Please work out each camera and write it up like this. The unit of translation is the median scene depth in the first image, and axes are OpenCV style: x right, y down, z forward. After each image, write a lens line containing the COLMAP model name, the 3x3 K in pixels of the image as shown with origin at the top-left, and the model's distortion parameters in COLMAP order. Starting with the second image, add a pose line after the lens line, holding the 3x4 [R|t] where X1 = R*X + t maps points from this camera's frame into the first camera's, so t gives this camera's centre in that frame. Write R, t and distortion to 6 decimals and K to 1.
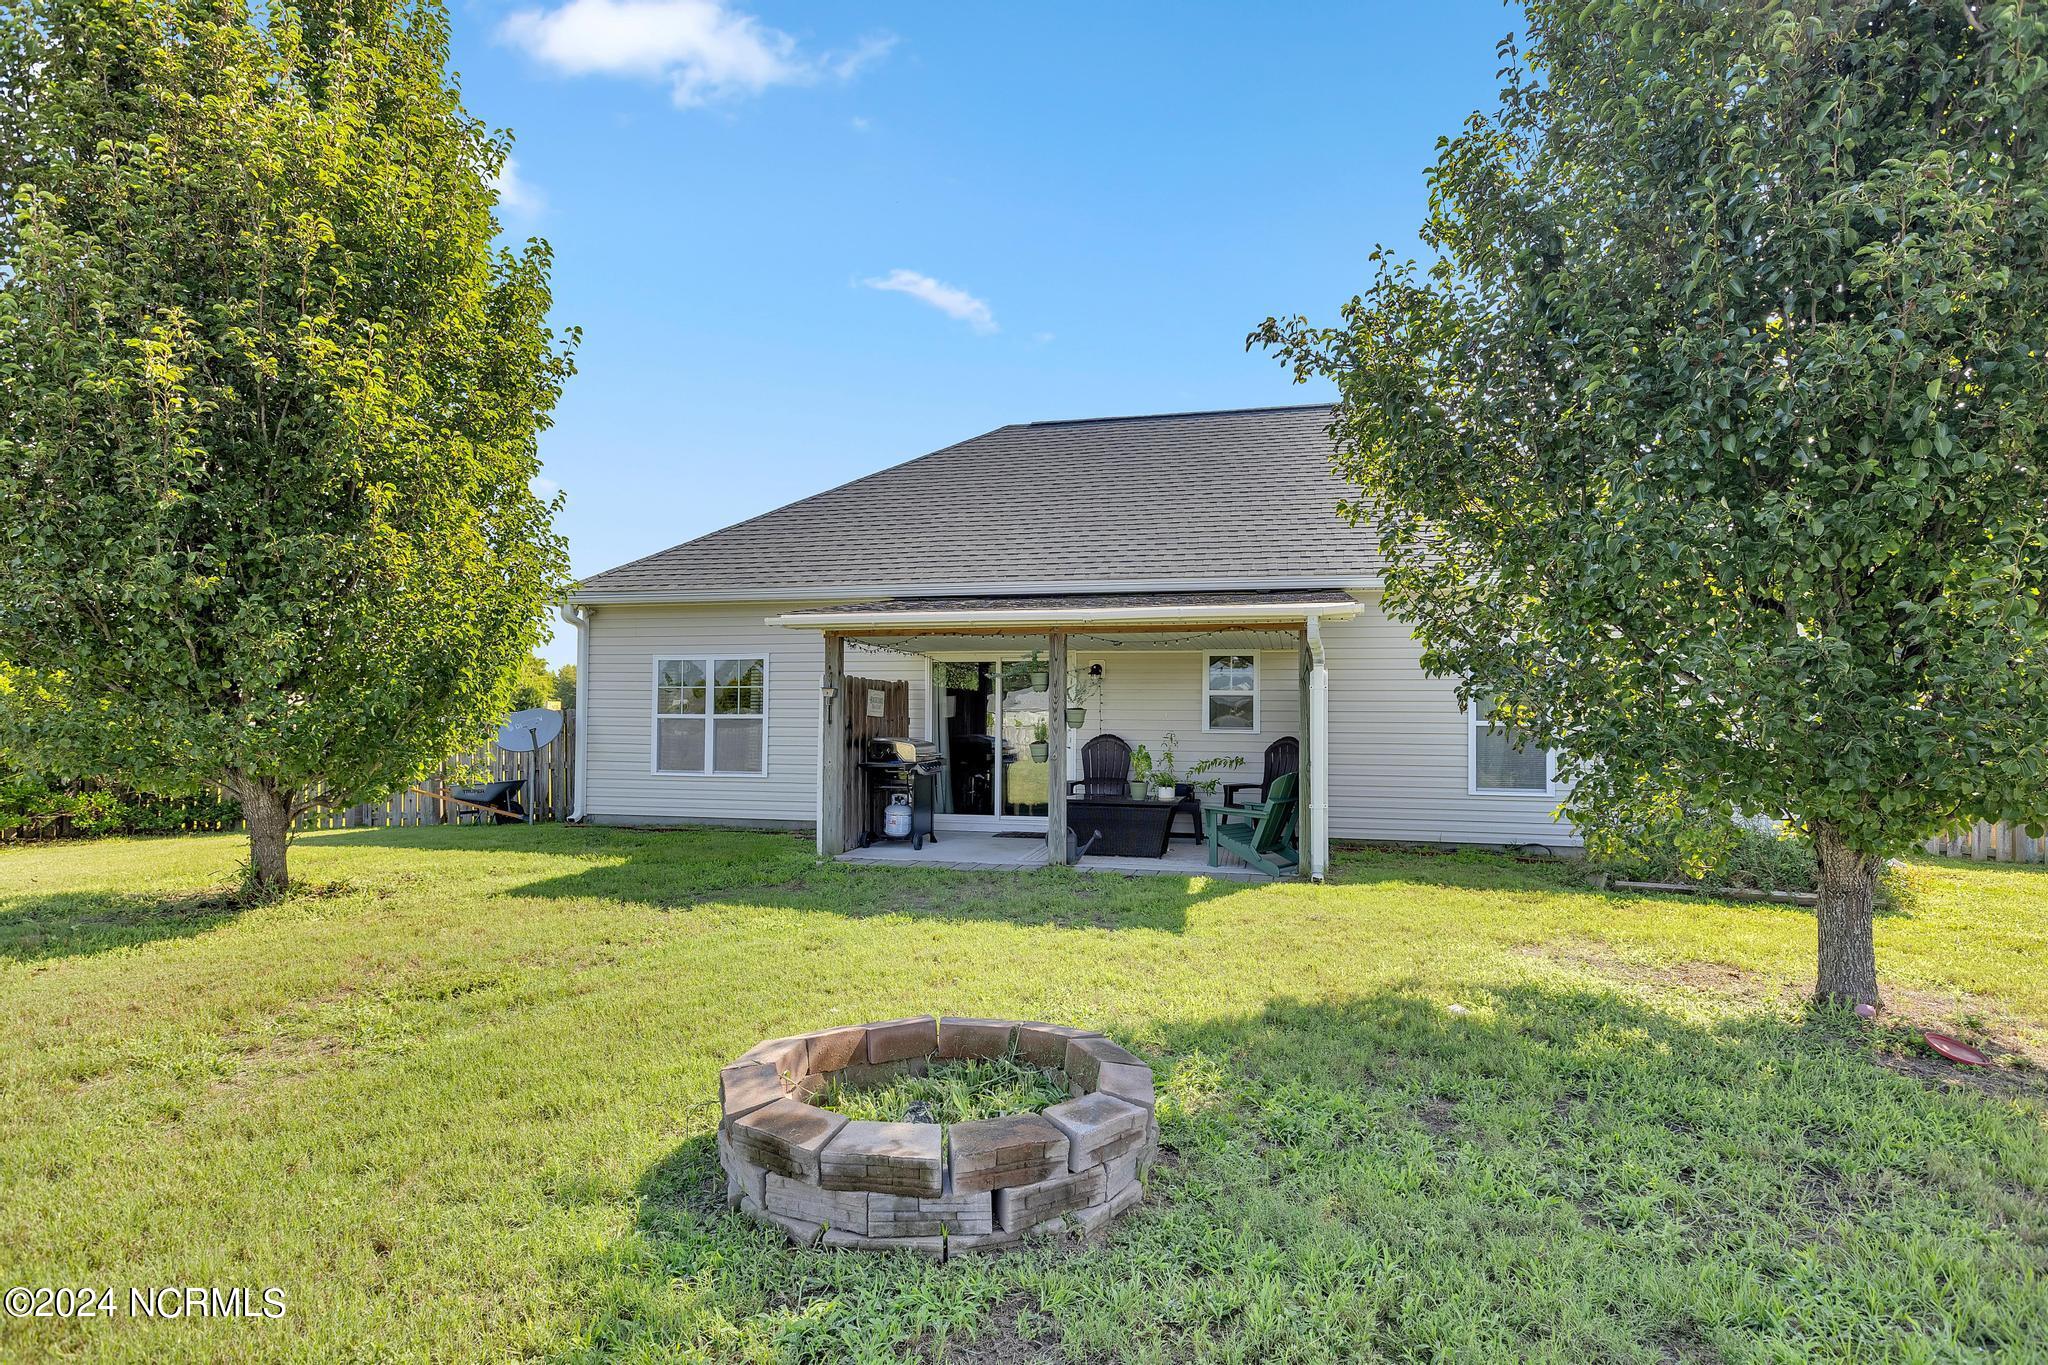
lens RADIAL K [[1083.7, 0, 1024.0], [0, 1083.7, 682.5], [0, 0, 1]] dist [-0.000085, -0.000028]
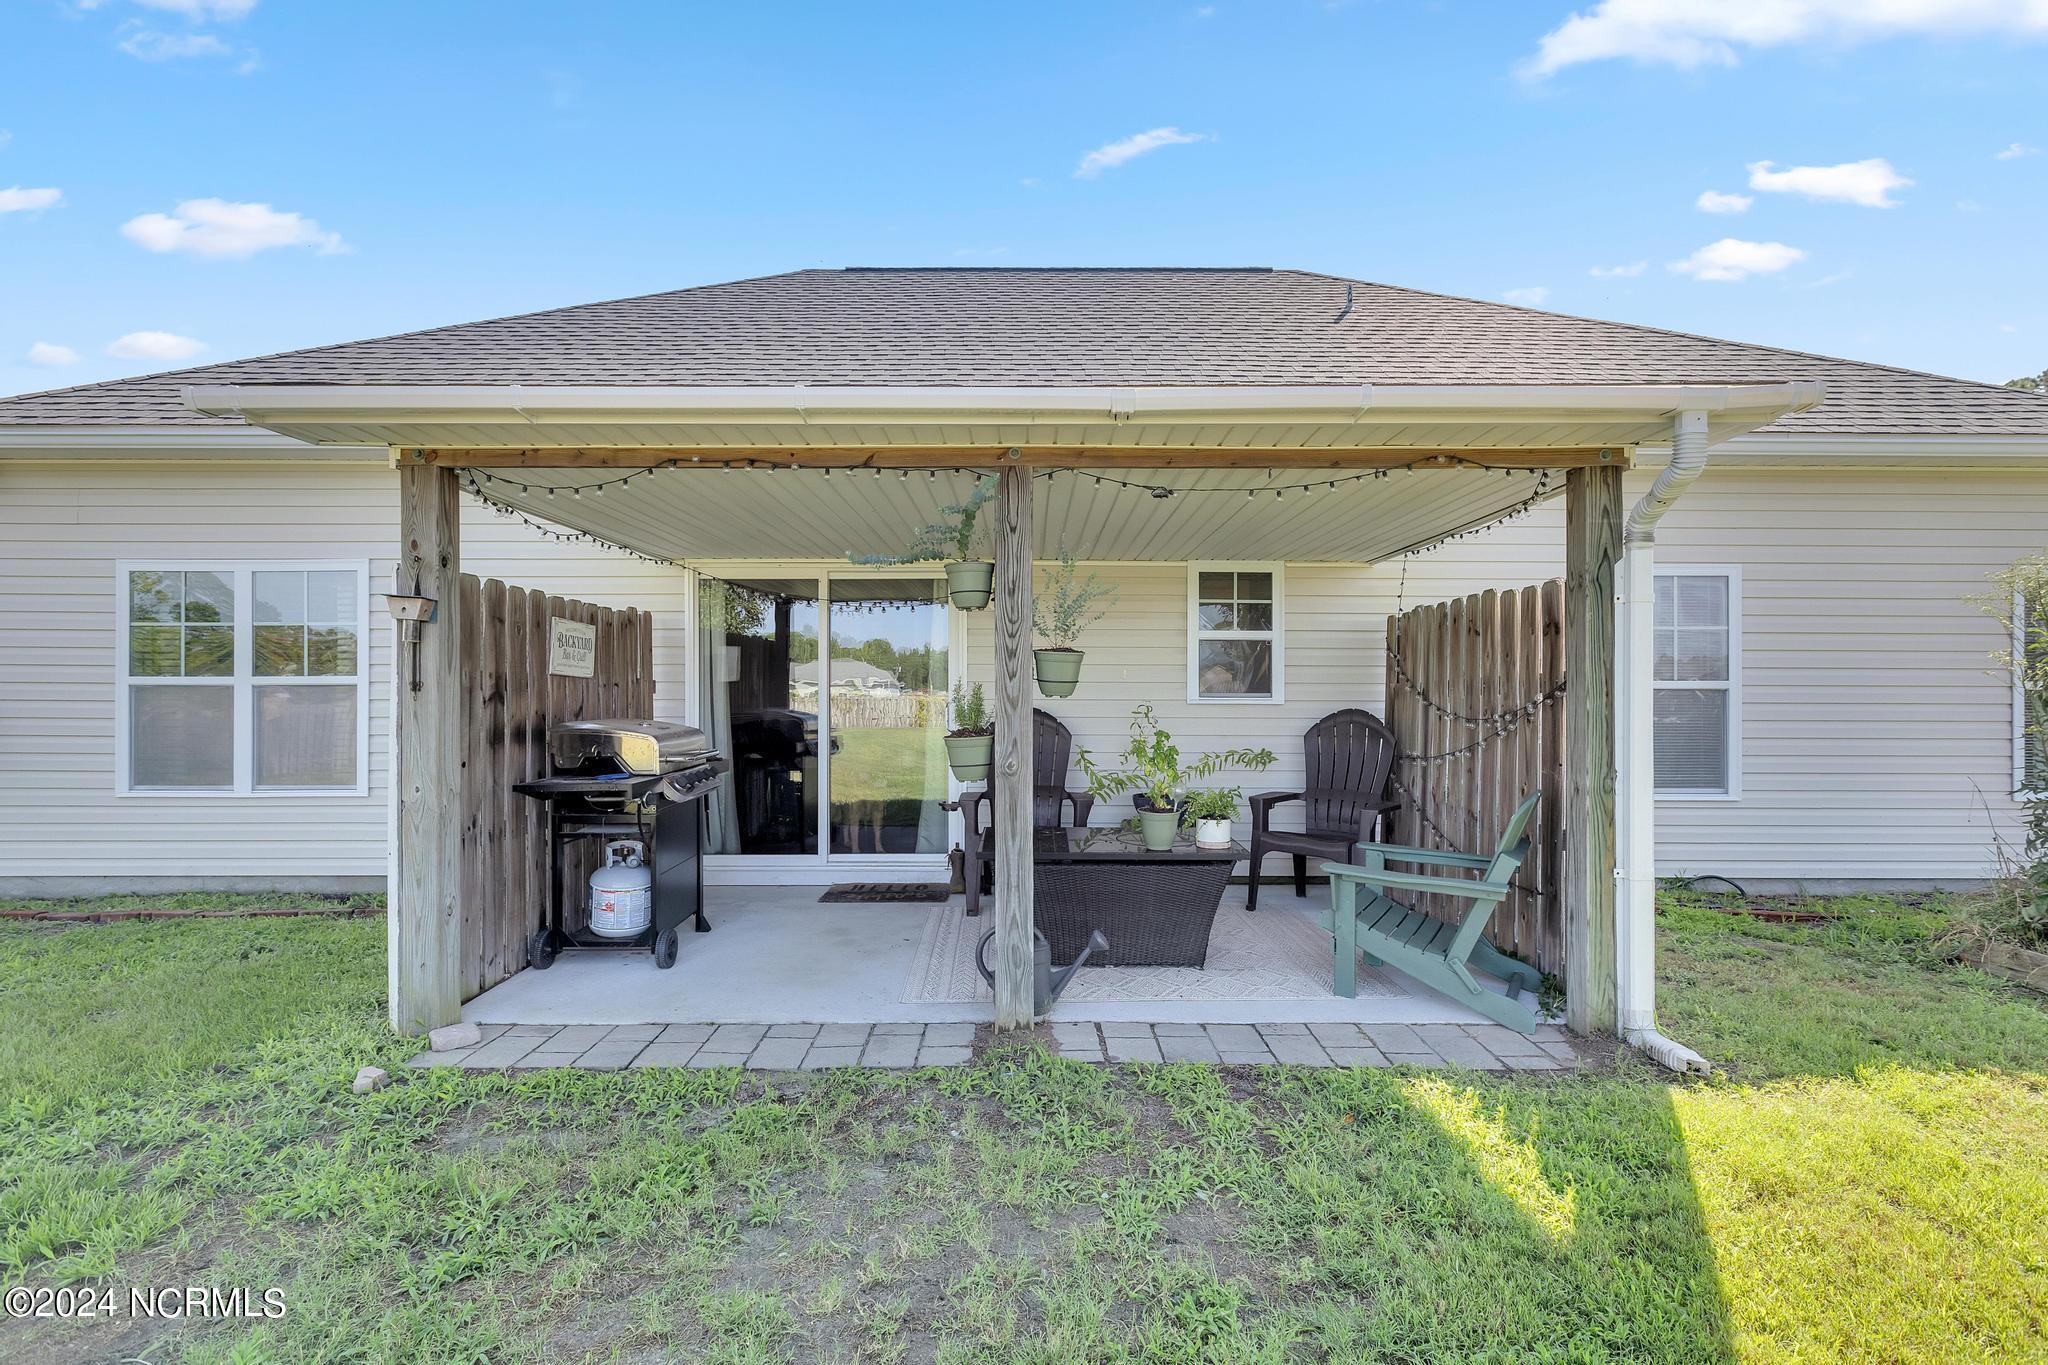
lens RADIAL K [[912.7, 0, 1024.0], [0, 912.7, 682.5], [0, 0, 1]] dist [0.000354, 0.000026]
pose [[0.967880, -0.003752, 0.251384, -0.046737], [-0.002439, 0.999701, 0.024314, 0.024187], [-0.251400, -0.024146, 0.967582, 0.573996]]
